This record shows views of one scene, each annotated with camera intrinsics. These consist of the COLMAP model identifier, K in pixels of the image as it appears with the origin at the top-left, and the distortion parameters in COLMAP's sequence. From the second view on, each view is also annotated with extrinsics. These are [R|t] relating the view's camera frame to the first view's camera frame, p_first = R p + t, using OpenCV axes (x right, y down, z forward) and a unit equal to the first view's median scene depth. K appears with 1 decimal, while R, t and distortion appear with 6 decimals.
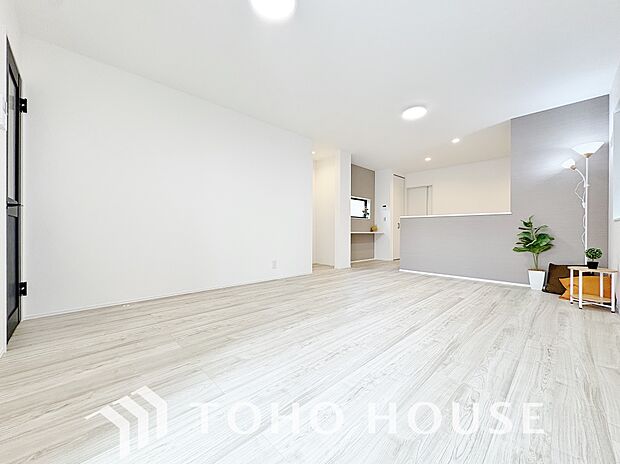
lens RADIAL K [[246.8, 0, 310.0], [0, 246.8, 232.0], [0, 0, 1]] dist [-0.000626, -0.000023]
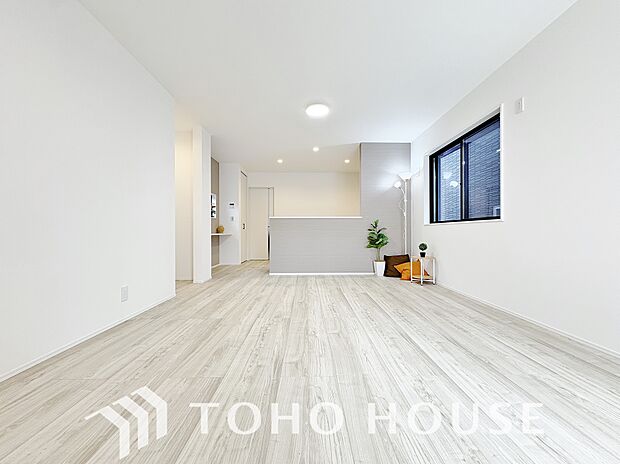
lens RADIAL K [[246.8, 0, 310.0], [0, 246.8, 232.0], [0, 0, 1]] dist [-0.000626, -0.000023]
pose [[0.685618, -0.006947, 0.727928, -0.306749], [0.006835, 0.999972, 0.003105, -0.009526], [-0.727929, 0.002847, 0.685646, 0.359040]]
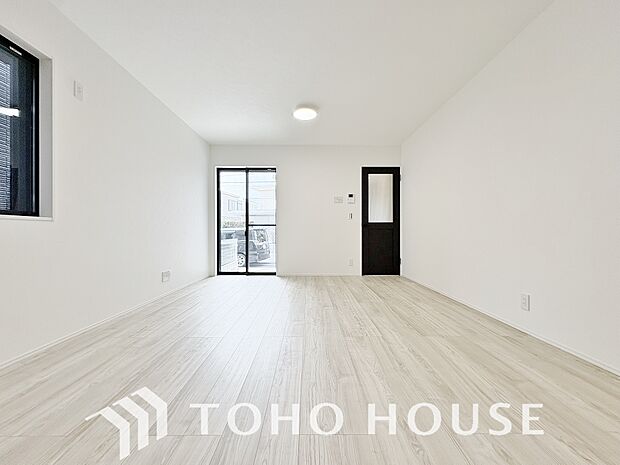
lens RADIAL K [[246.8, 0, 310.0], [0, 246.8, 232.5], [0, 0, 1]] dist [-0.000626, -0.000023]
pose [[-0.689094, -0.004401, -0.724659, 0.617631], [-0.002680, 0.999990, -0.003524, -0.010117], [0.724667, -0.000486, -0.689099, 1.201246]]
